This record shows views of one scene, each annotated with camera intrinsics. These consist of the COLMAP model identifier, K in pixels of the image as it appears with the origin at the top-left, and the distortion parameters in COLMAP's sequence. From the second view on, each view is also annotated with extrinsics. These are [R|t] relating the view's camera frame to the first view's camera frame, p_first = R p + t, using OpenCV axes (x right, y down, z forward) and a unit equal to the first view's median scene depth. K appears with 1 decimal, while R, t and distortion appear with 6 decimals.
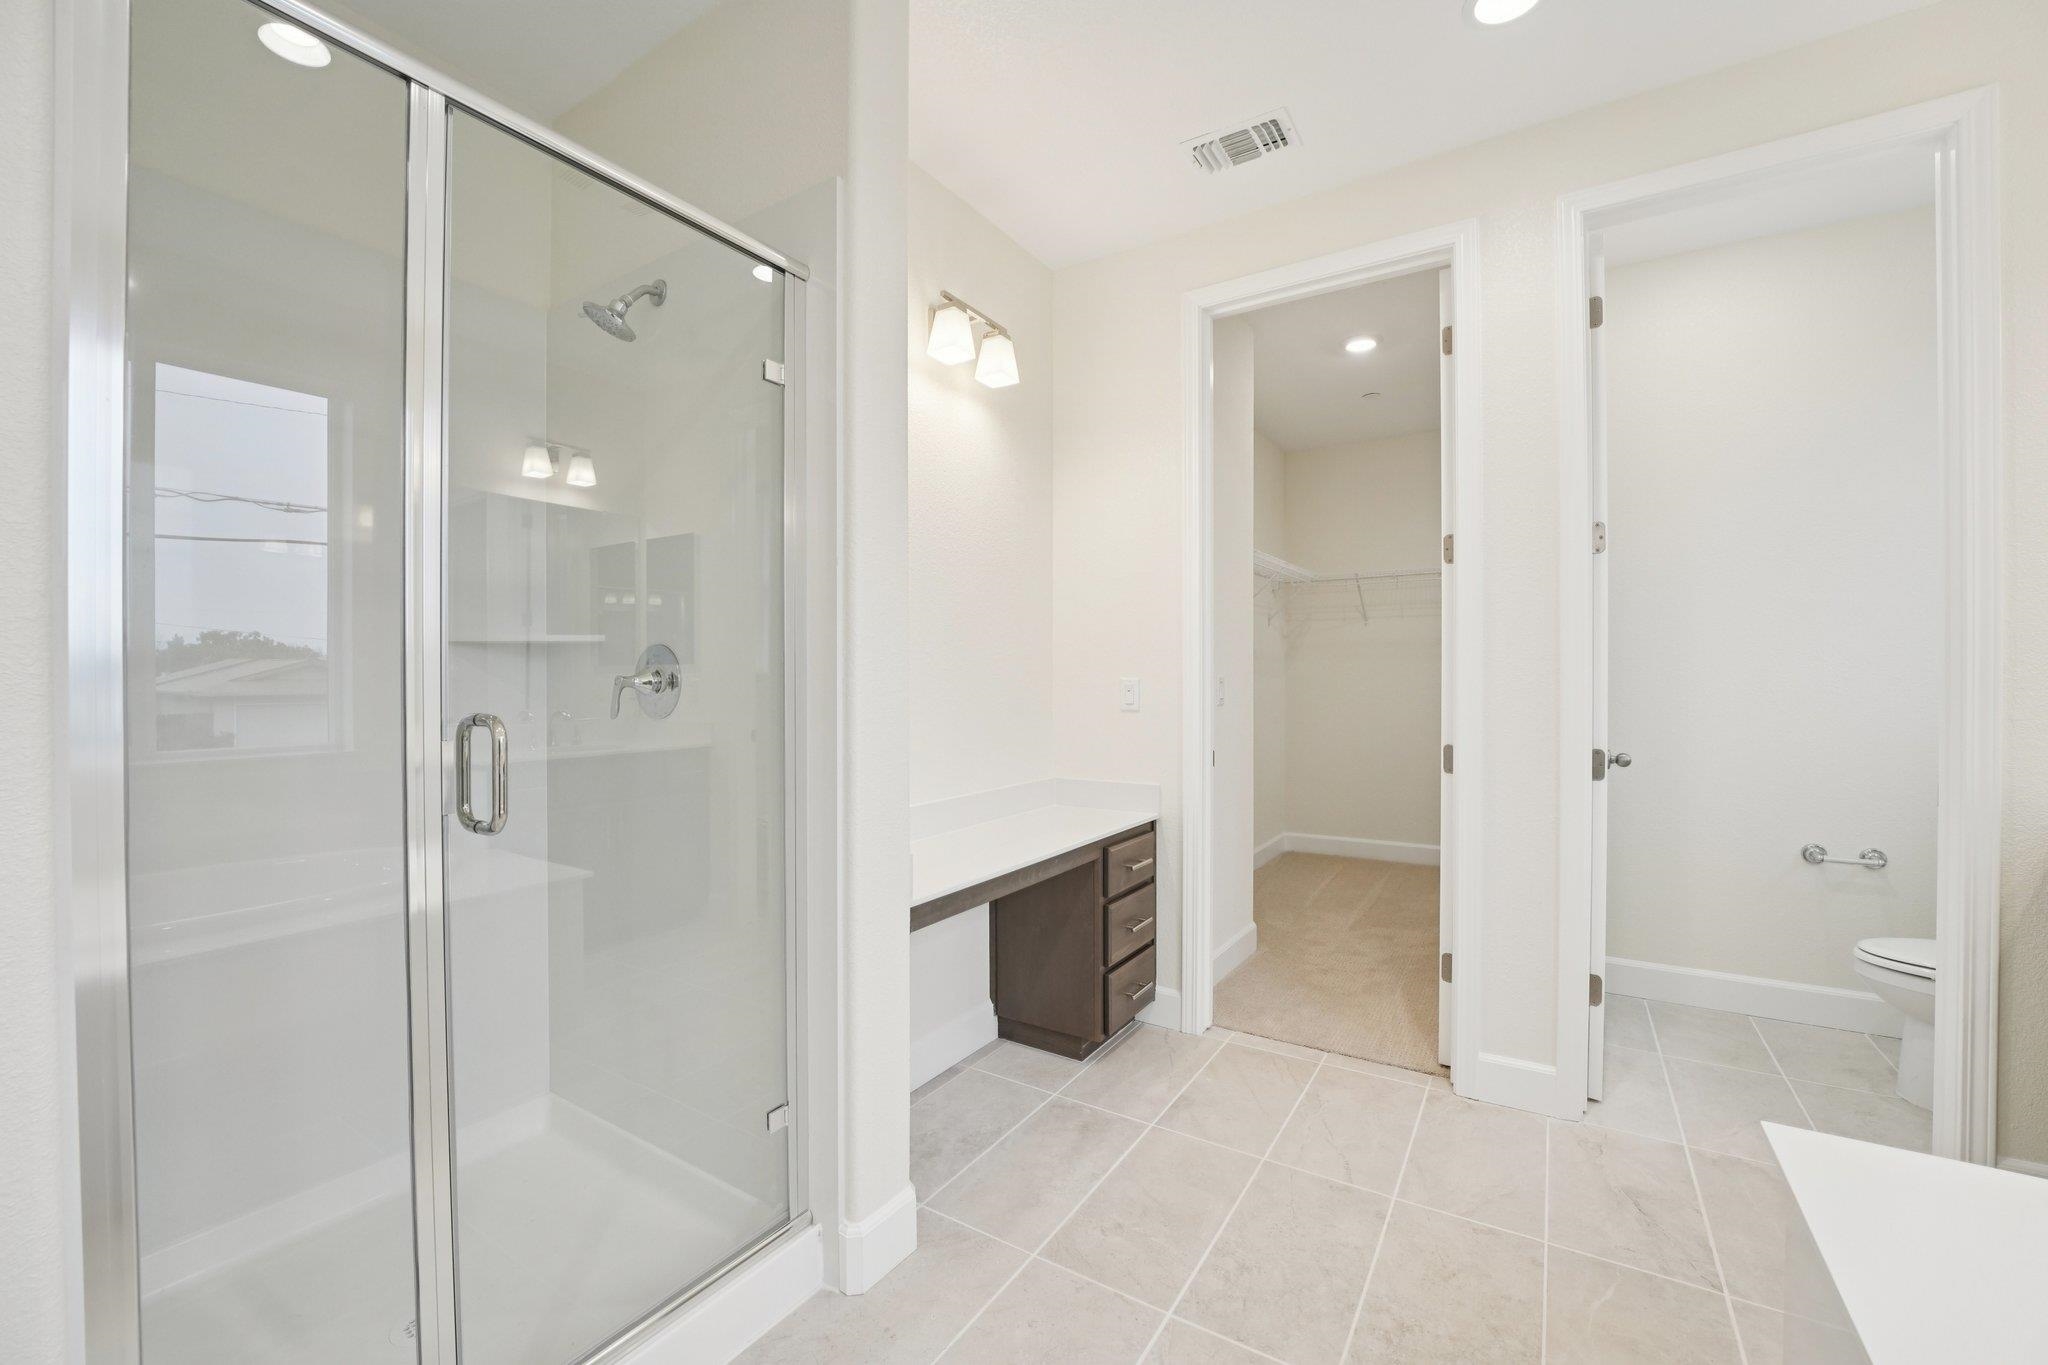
lens RADIAL K [[831.8, 0, 1024.0], [0, 831.8, 682.5], [0, 0, 1]] dist [-0.010415, -0.000039]
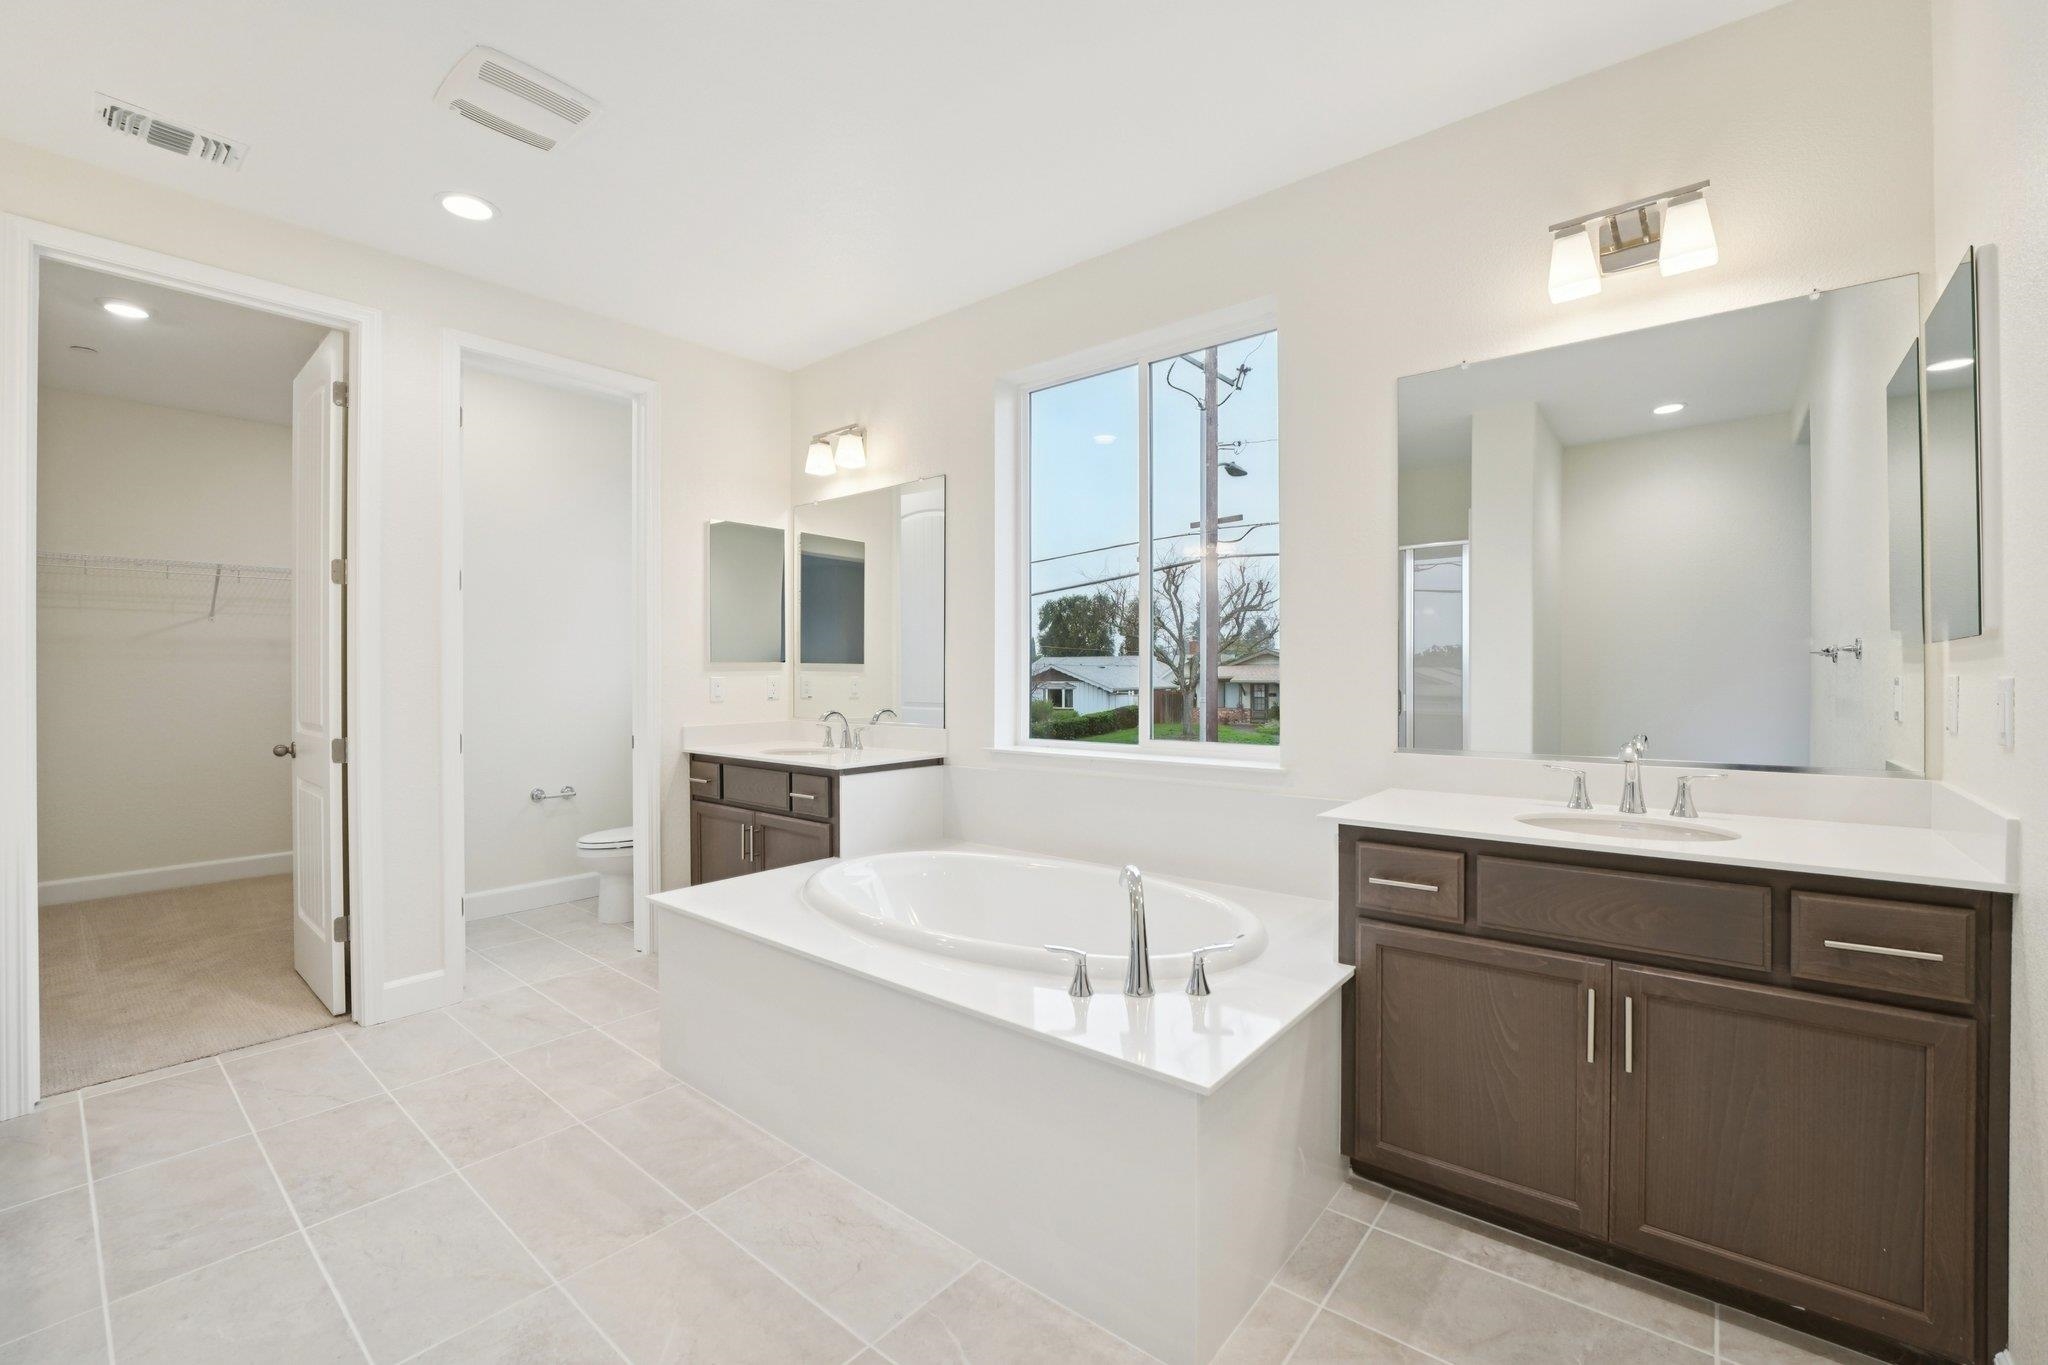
lens RADIAL K [[832.9, 0, 1035.3], [0, 832.9, 680.0], [0, 0, 1]] dist [-0.029559, -0.000064]
pose [[0.100951, 0.000487, 0.994891, -0.562735], [0.006499, 0.999978, -0.001149, 0.000425], [-0.994870, 0.006582, 0.100946, -0.095592]]
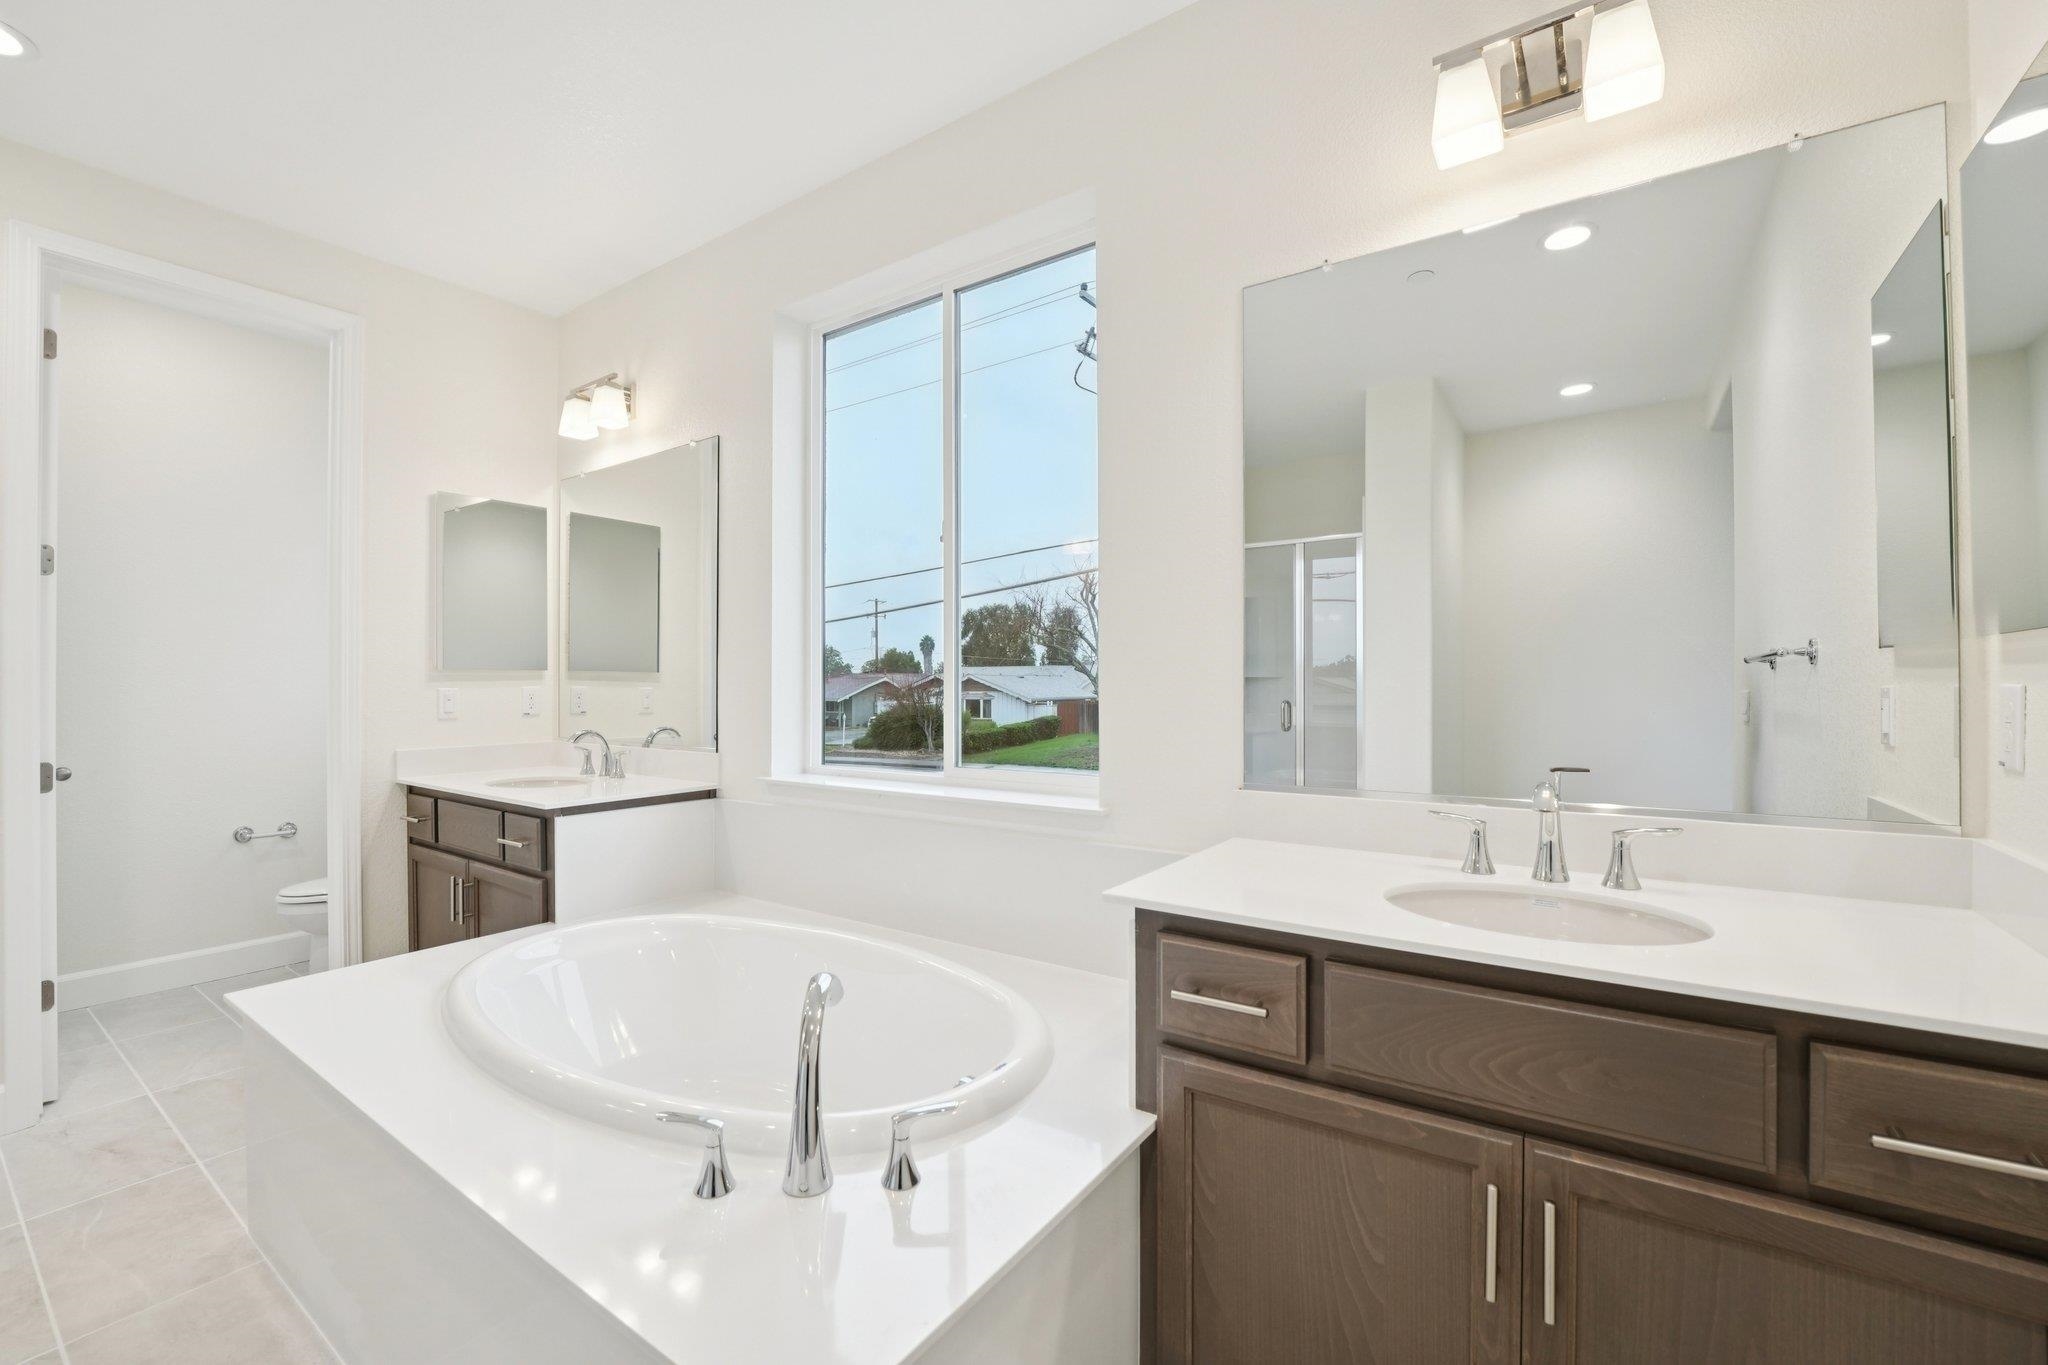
lens RADIAL K [[828.5, 0, 1029.6], [0, 828.5, 685.9], [0, 0, 1]] dist [-0.028009, 0.000461]
pose [[0.024026, 0.005322, 0.999697, -0.270340], [0.007876, 0.999954, -0.005513, -0.000574], [-0.999680, 0.008006, 0.023982, -0.256014]]
